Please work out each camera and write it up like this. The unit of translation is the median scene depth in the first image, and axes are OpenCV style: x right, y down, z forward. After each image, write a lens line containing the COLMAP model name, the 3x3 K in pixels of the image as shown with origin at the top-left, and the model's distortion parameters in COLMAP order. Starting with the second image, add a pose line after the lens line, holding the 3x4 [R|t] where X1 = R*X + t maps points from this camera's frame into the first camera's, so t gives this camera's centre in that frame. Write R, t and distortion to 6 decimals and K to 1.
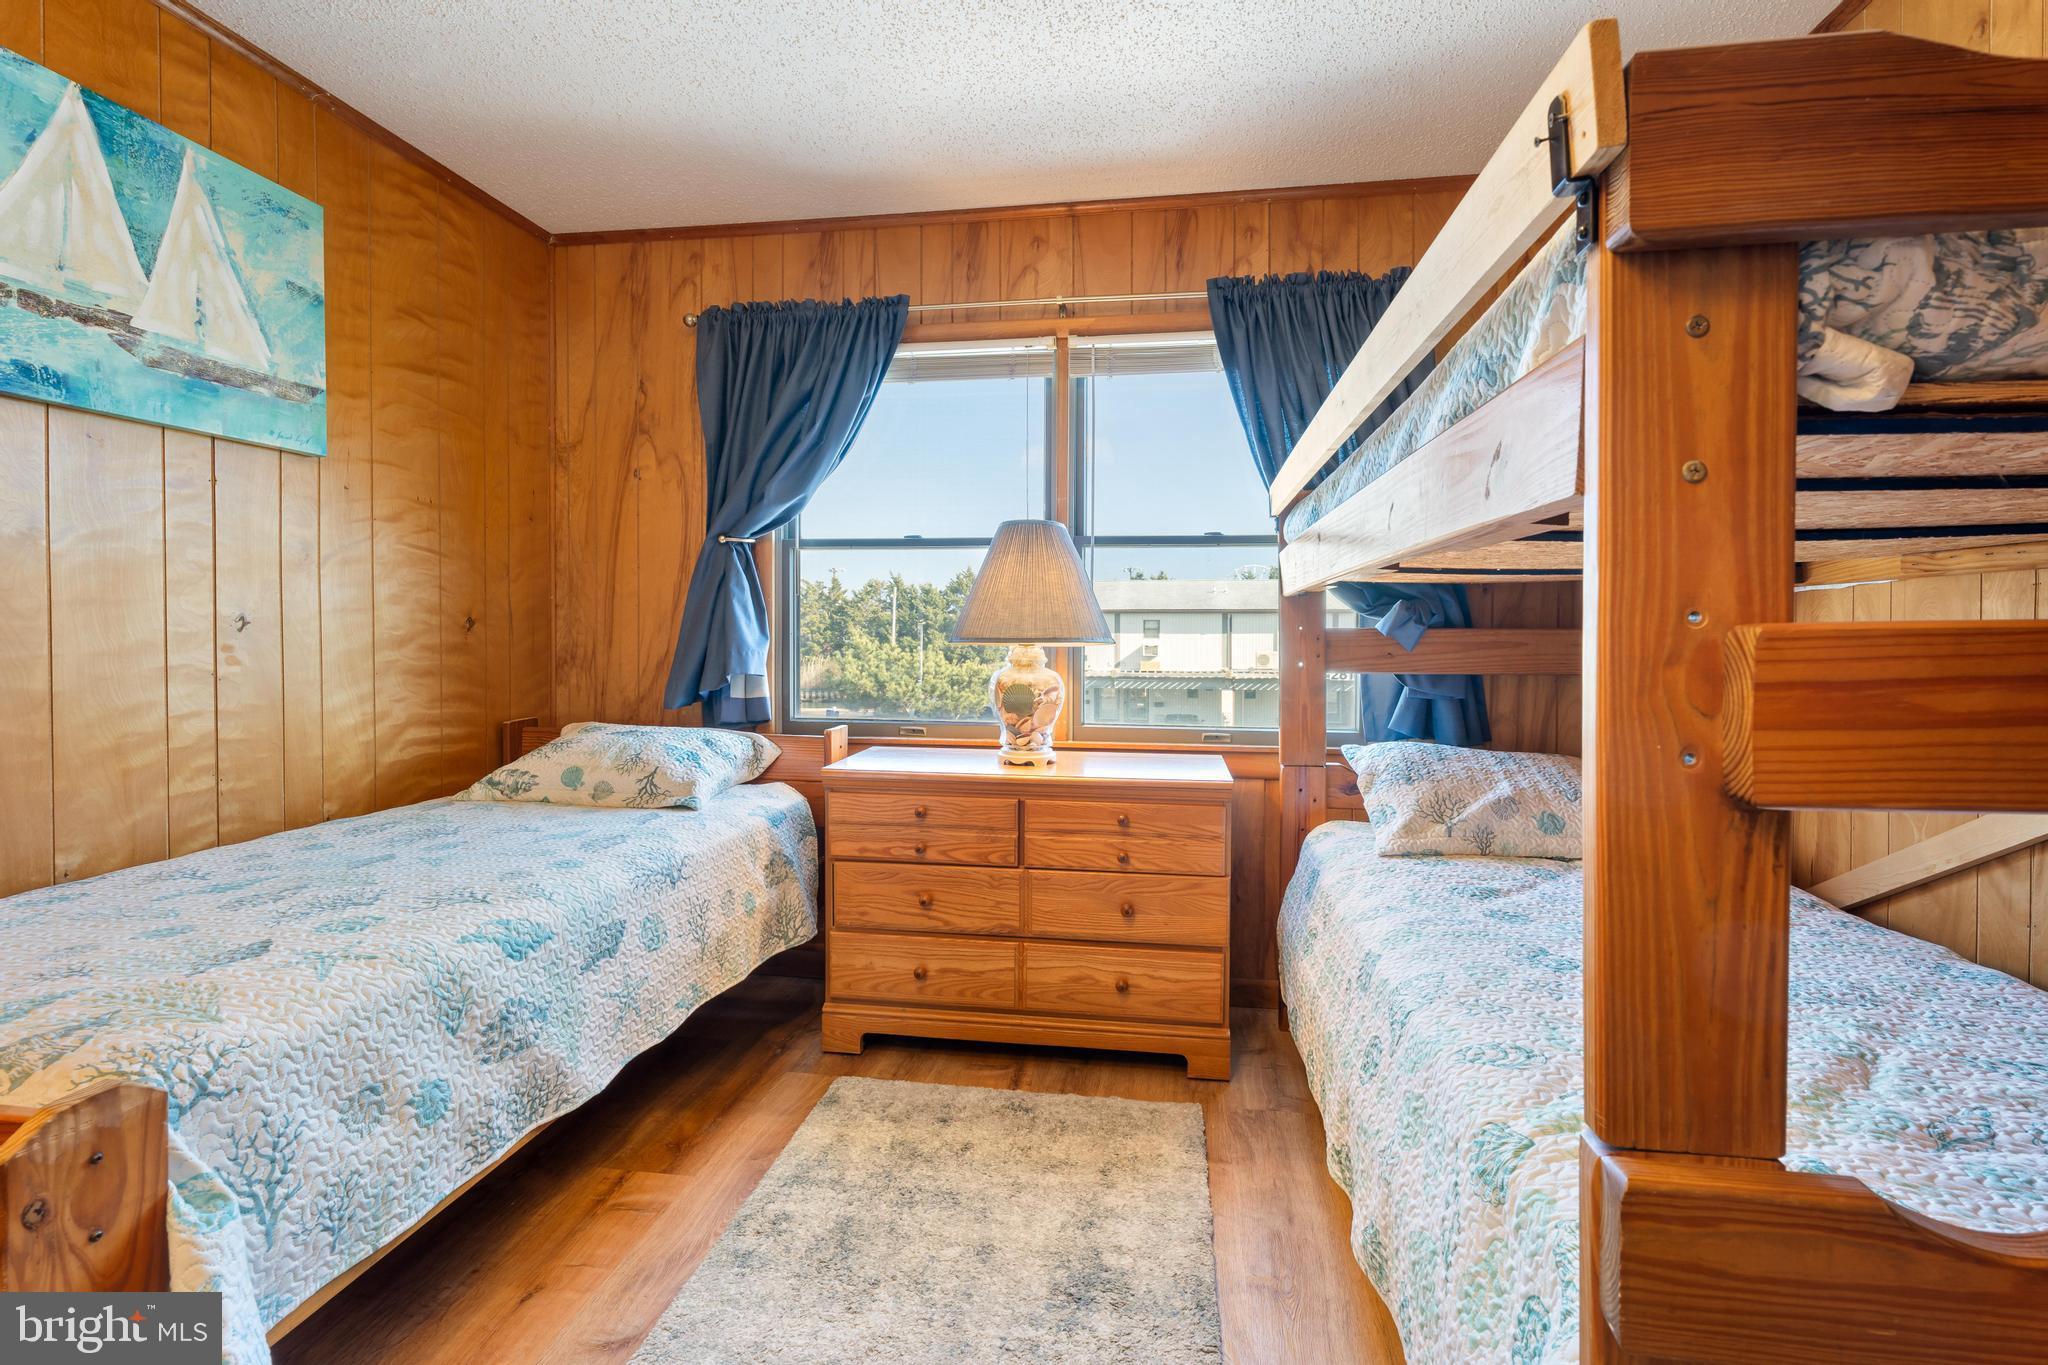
lens RADIAL K [[910.6, 0, 1025.7], [0, 910.6, 635.9], [0, 0, 1]] dist [0.001787, 0.000553]
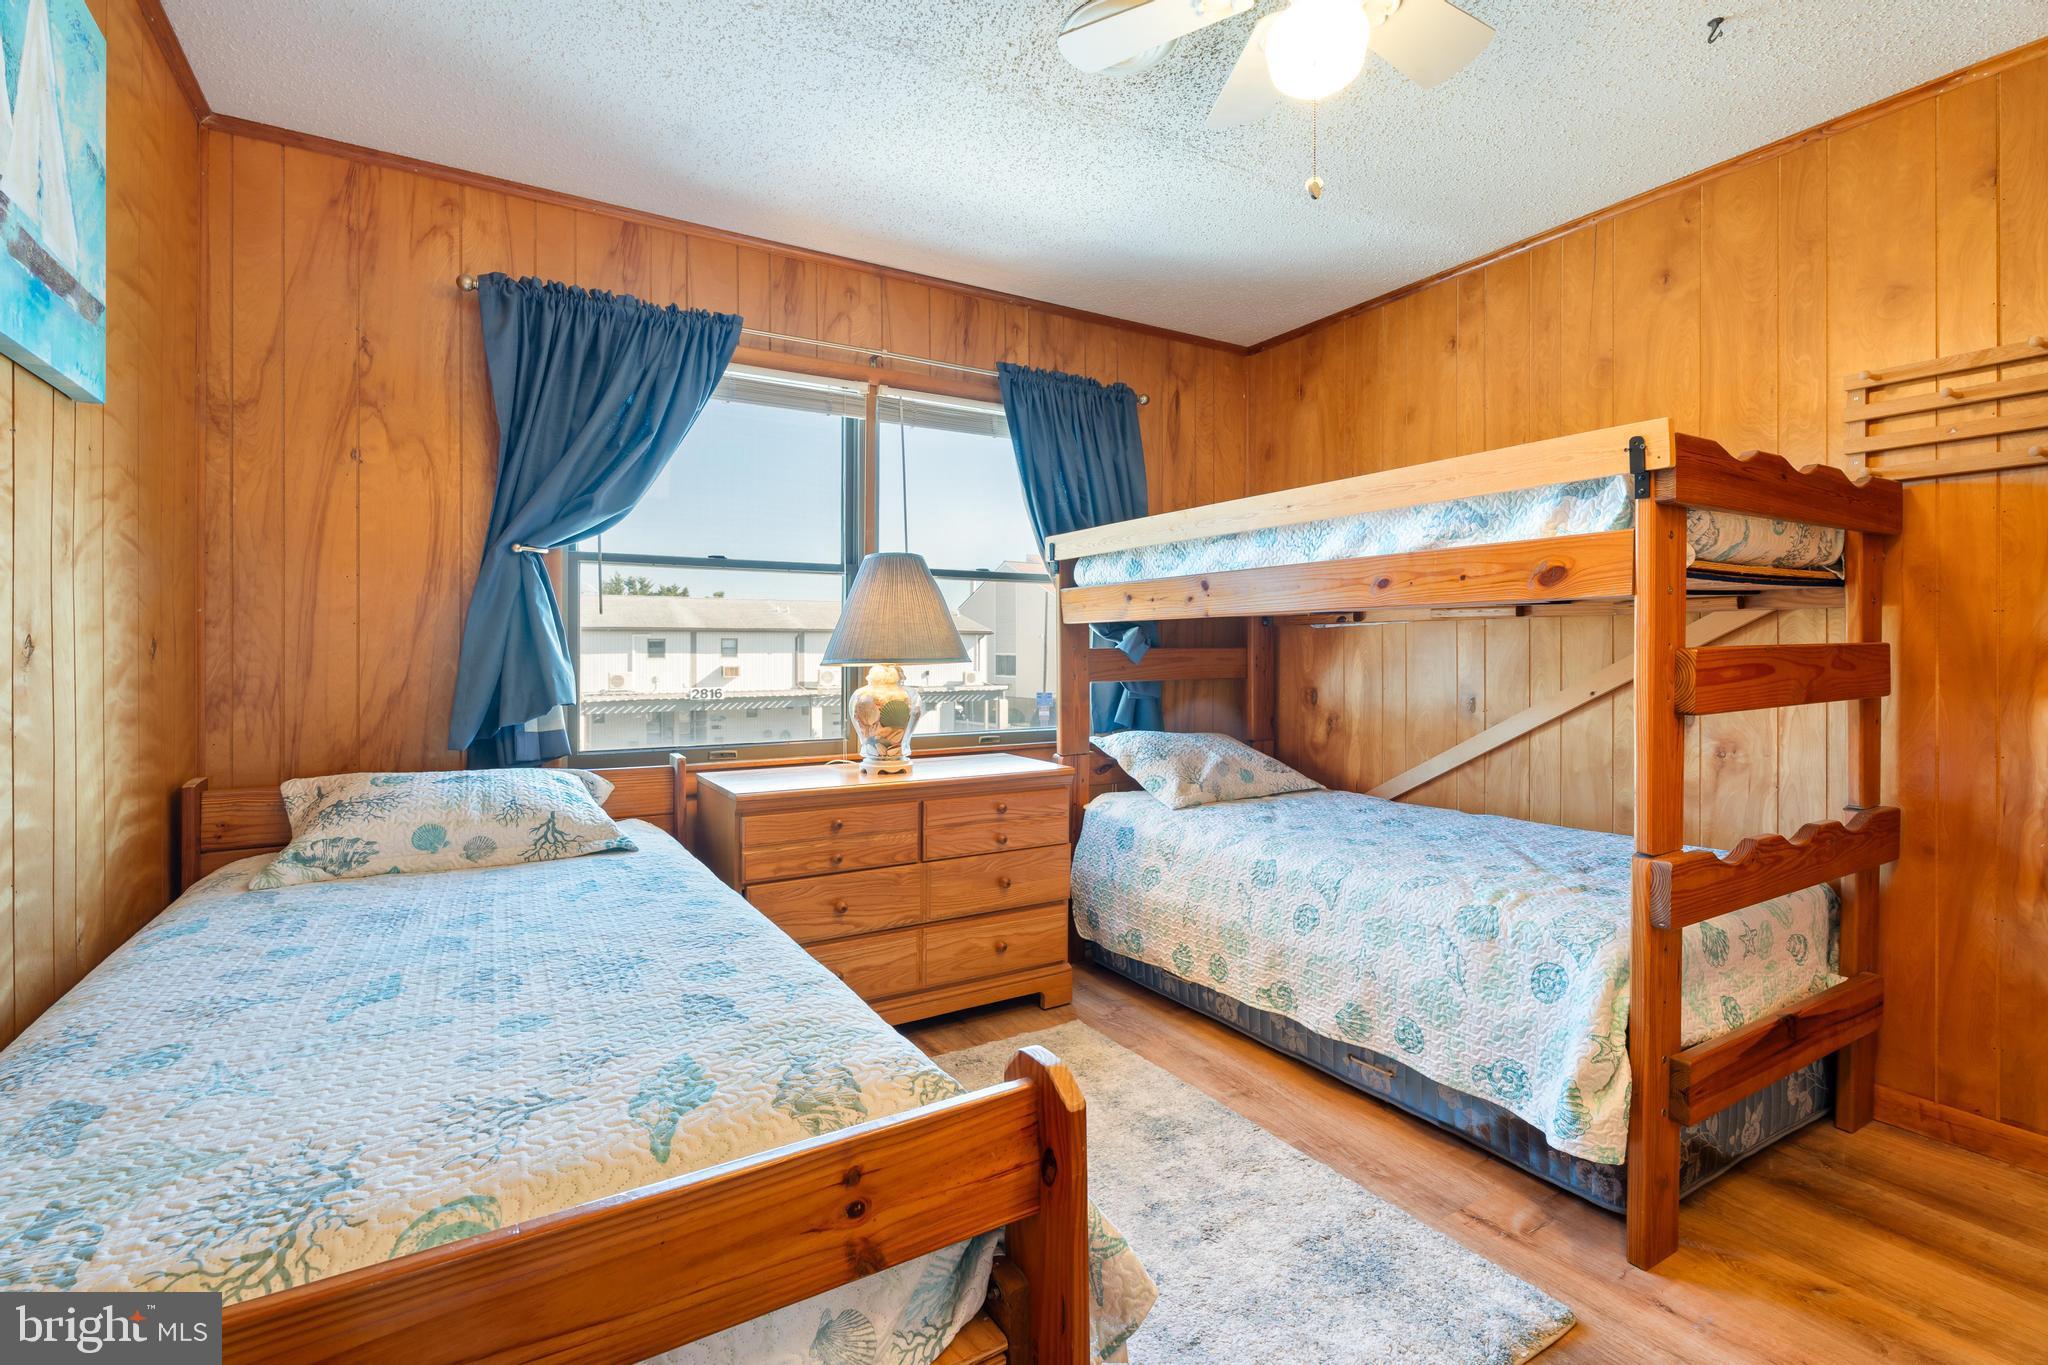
lens RADIAL K [[919.0, 0, 1029.8], [0, 919.0, 641.9], [0, 0, 1]] dist [0.001405, -0.000113]
pose [[0.773645, -0.000293, 0.633619, -0.518936], [0.008943, 0.999905, -0.010457, -0.004183], [-0.633556, 0.013757, 0.773574, 0.026210]]
